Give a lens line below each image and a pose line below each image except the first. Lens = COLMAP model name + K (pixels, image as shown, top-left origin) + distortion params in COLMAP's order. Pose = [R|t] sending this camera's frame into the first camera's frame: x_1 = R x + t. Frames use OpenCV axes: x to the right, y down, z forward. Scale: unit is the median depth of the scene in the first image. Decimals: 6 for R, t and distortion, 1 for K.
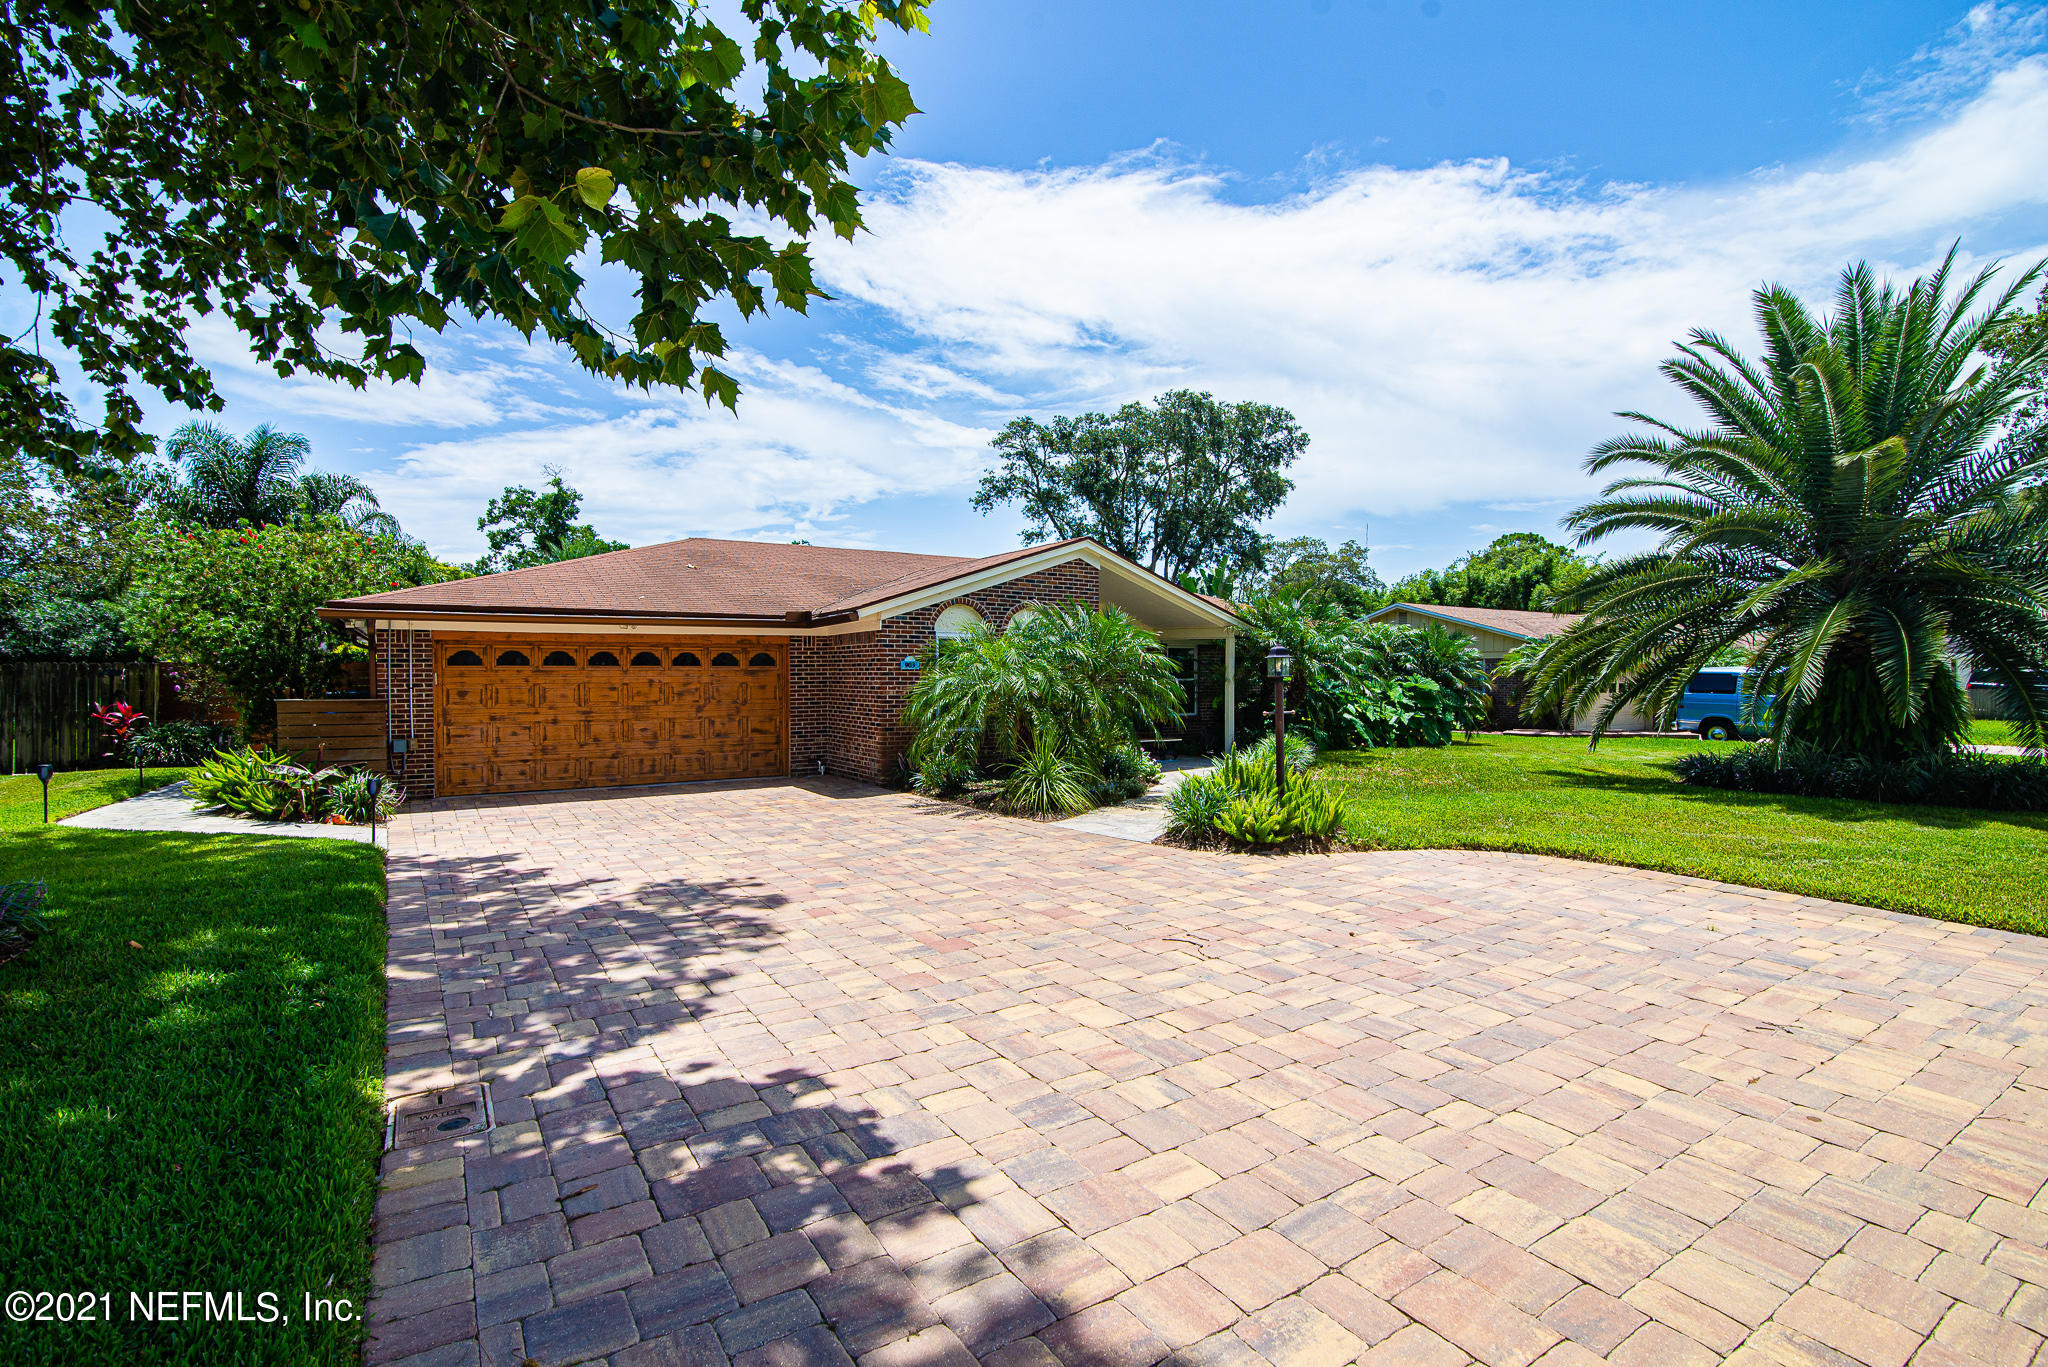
lens RADIAL K [[955.9, 0, 1023.9], [0, 955.9, 695.3], [0, 0, 1]] dist [-0.020148, 0.001075]
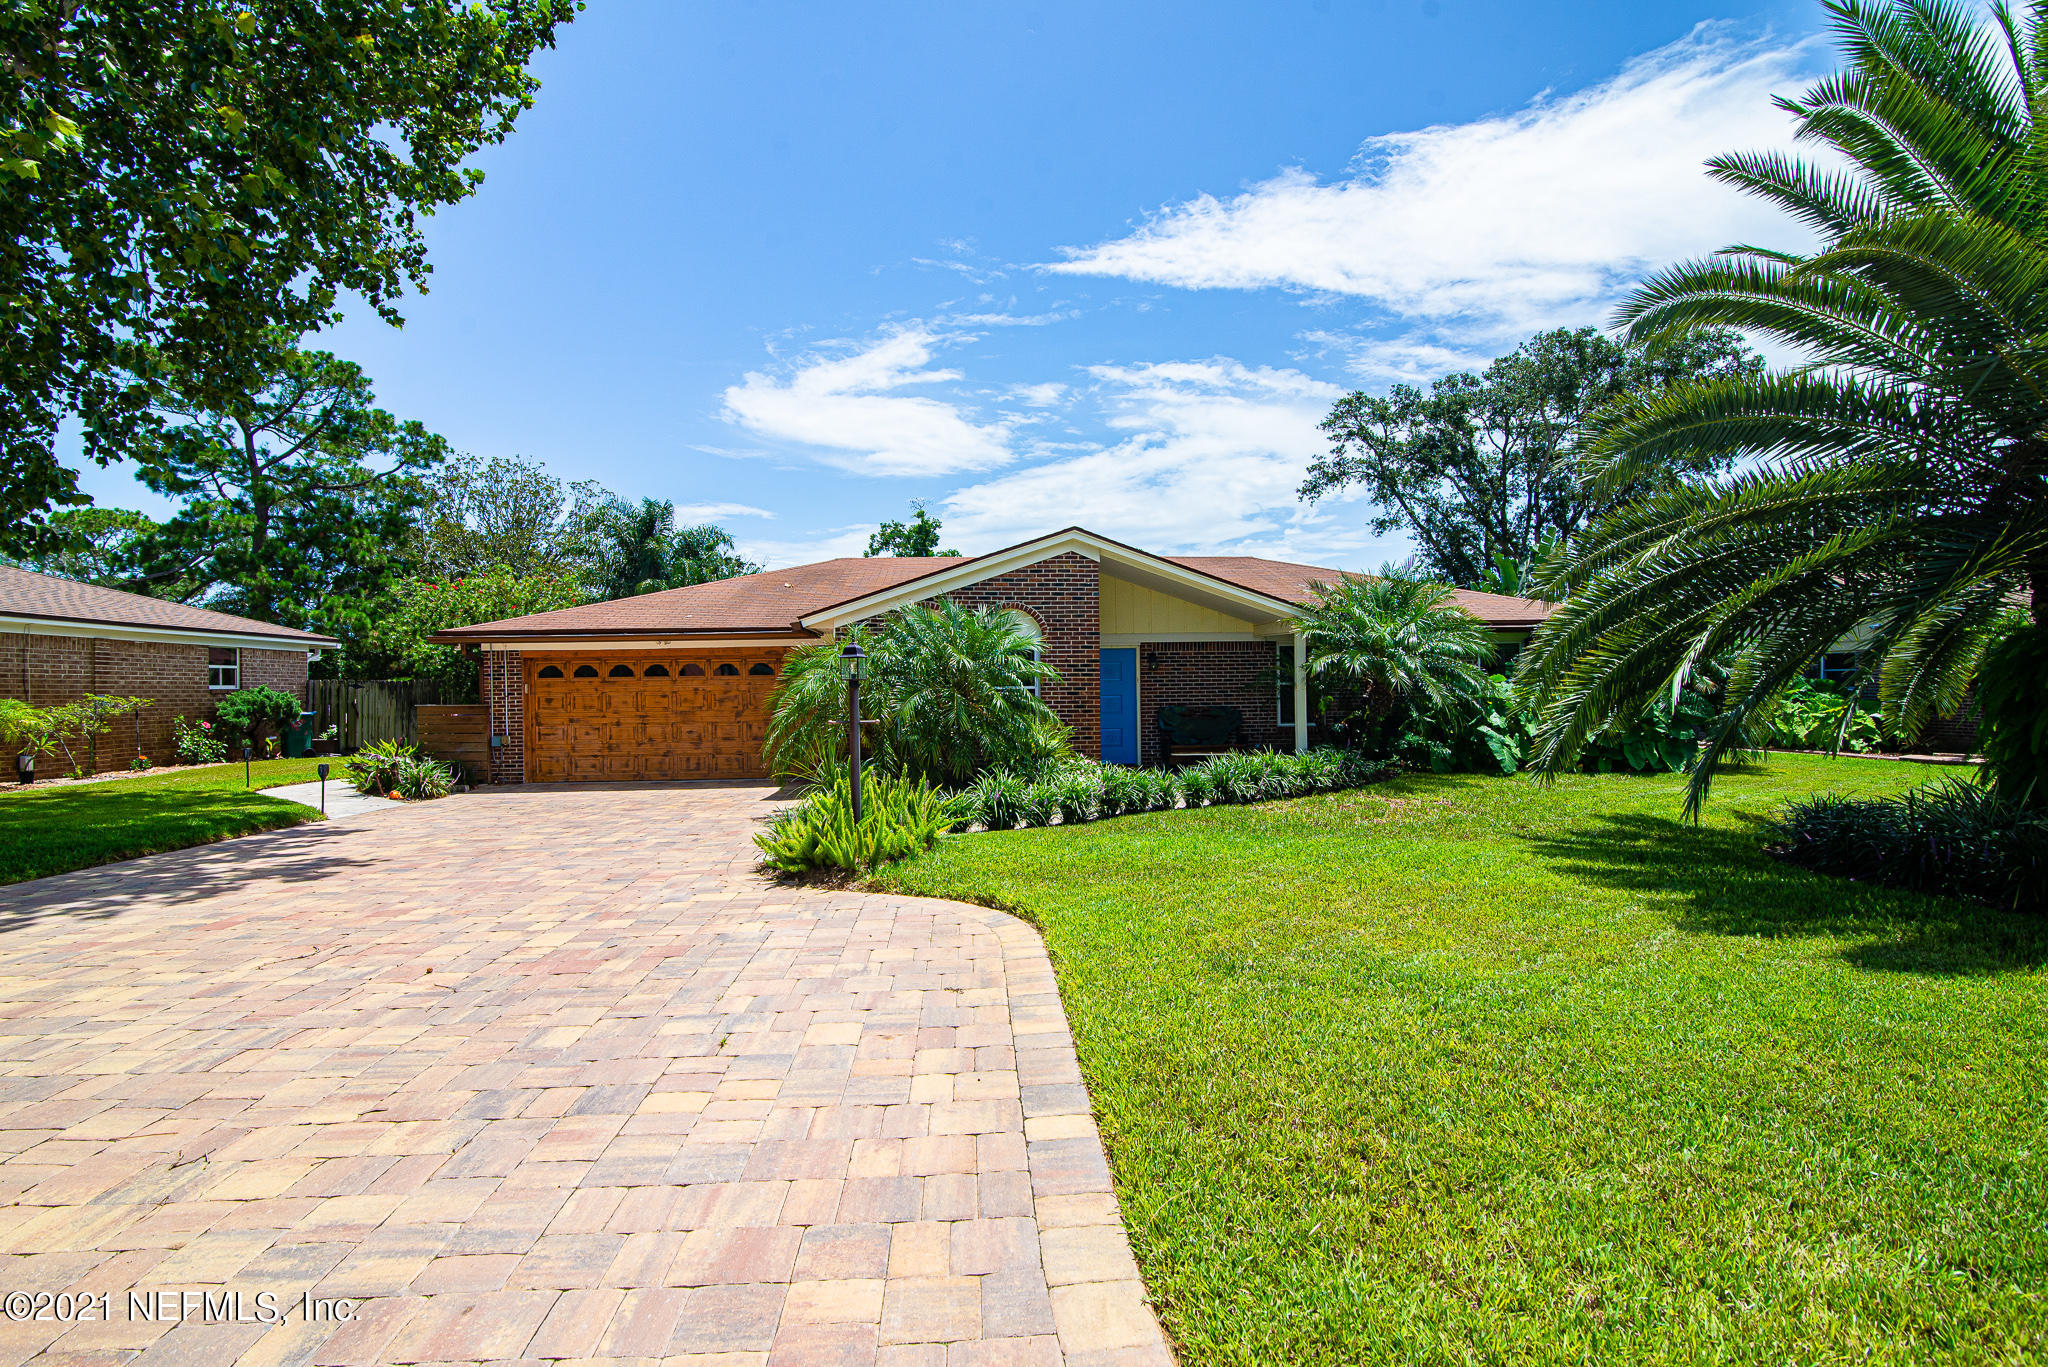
lens RADIAL K [[955.9, 0, 1012.1], [0, 955.9, 677.3], [0, 0, 1]] dist [-0.020148, 0.001075]
pose [[0.866343, -0.013823, -0.499259, 0.164097], [0.000964, 0.999661, -0.026005, 0.000280], [0.499449, 0.022048, 0.866063, 0.065662]]
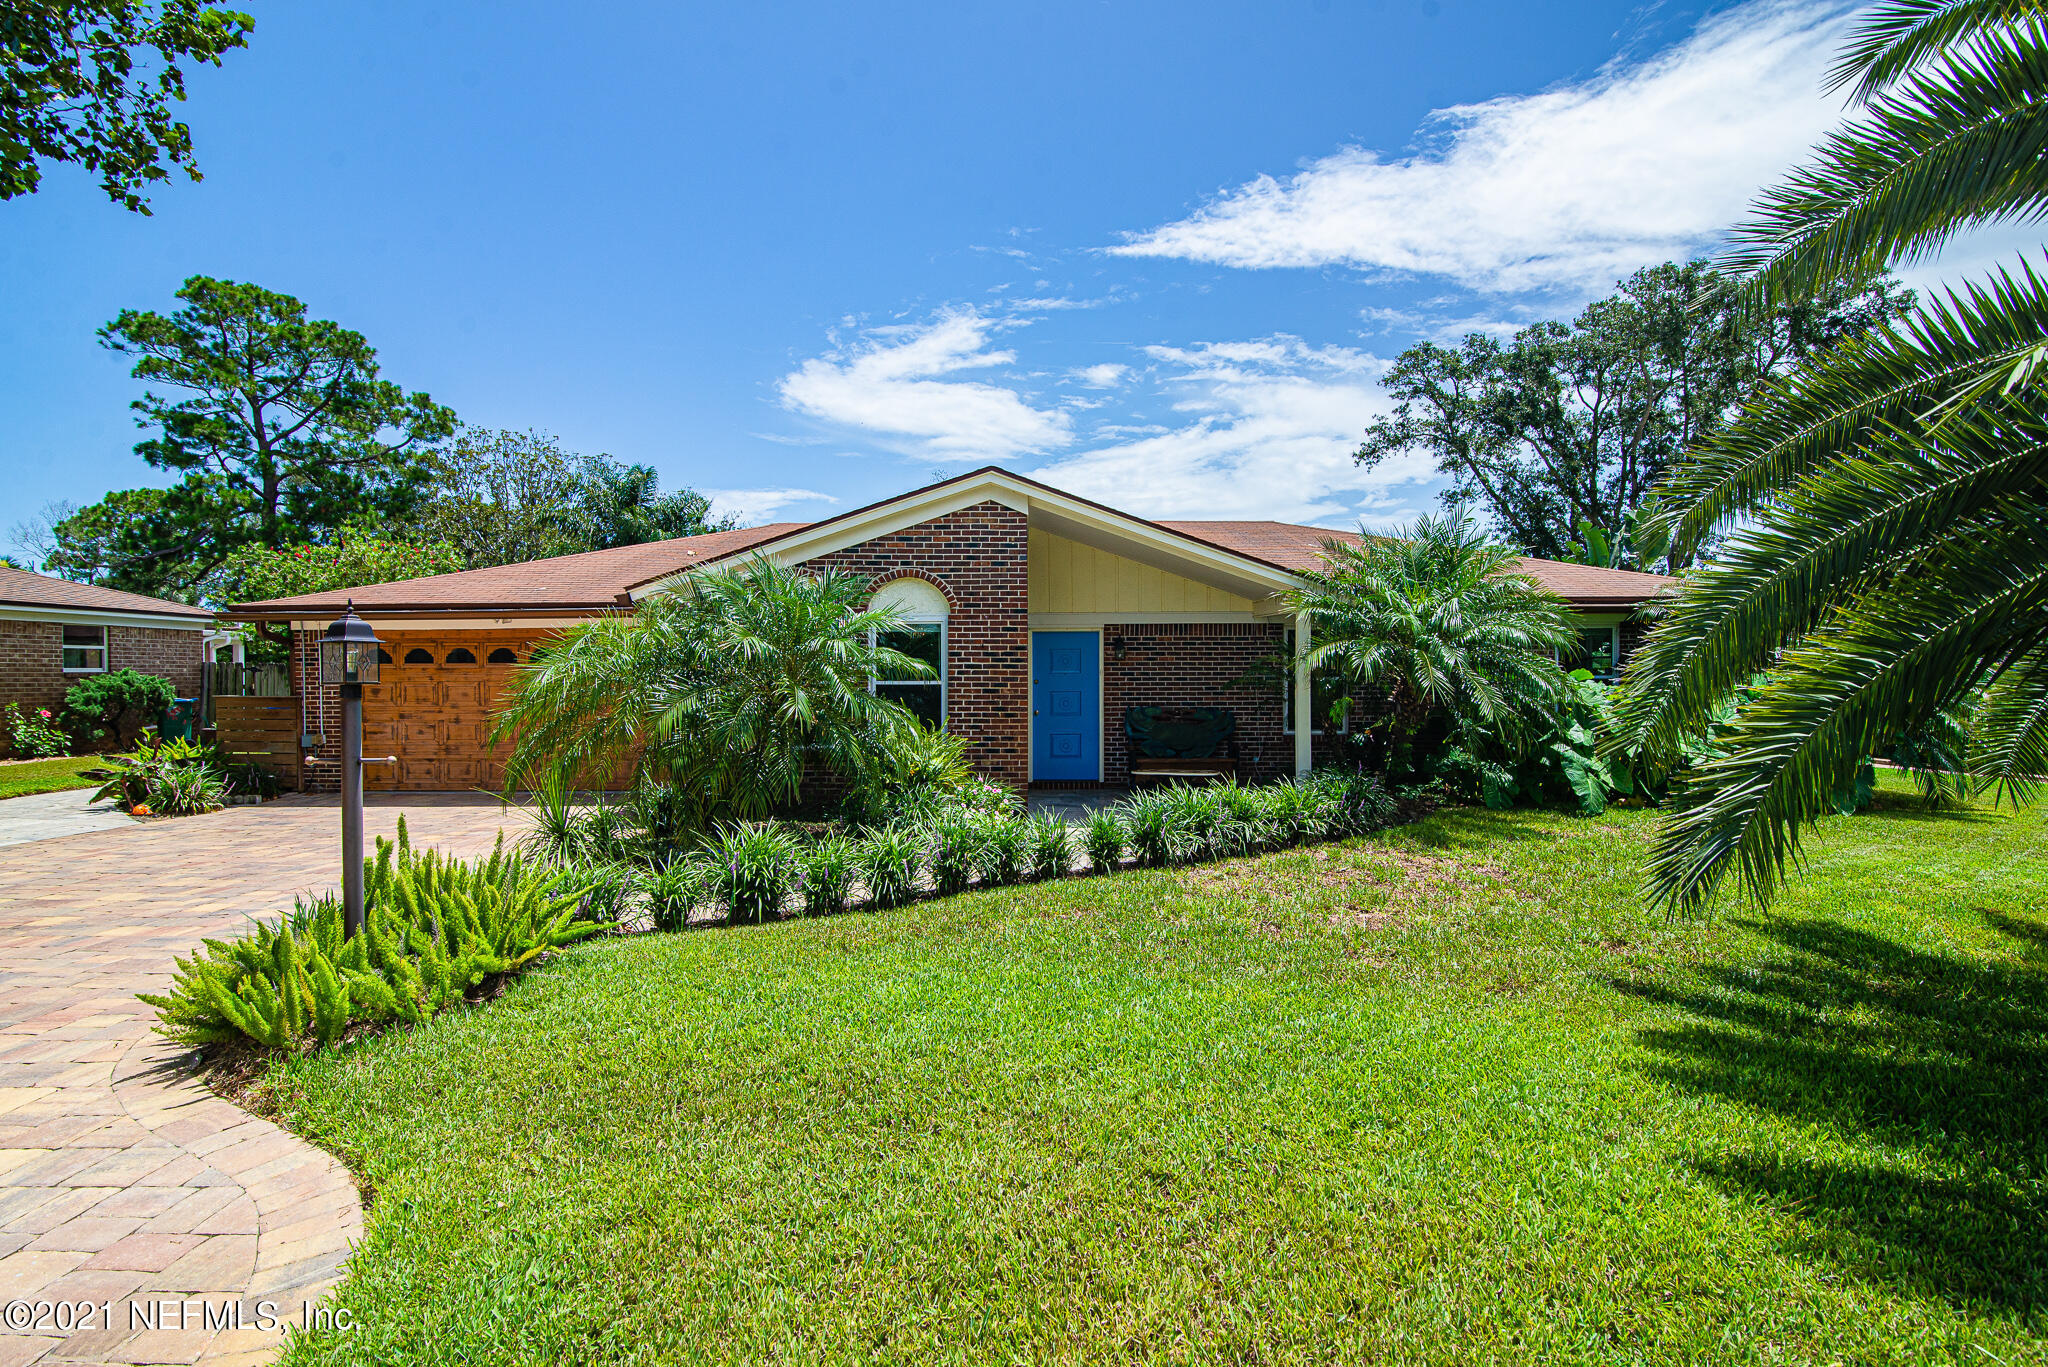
lens RADIAL K [[955.9, 0, 1012.9], [0, 955.9, 678.9], [0, 0, 1]] dist [-0.020148, 0.001075]
pose [[0.829763, 0.003323, -0.558106, 0.159766], [-0.009257, 0.999927, -0.007810, -0.003960], [0.558040, 0.011647, 0.829733, 0.158668]]
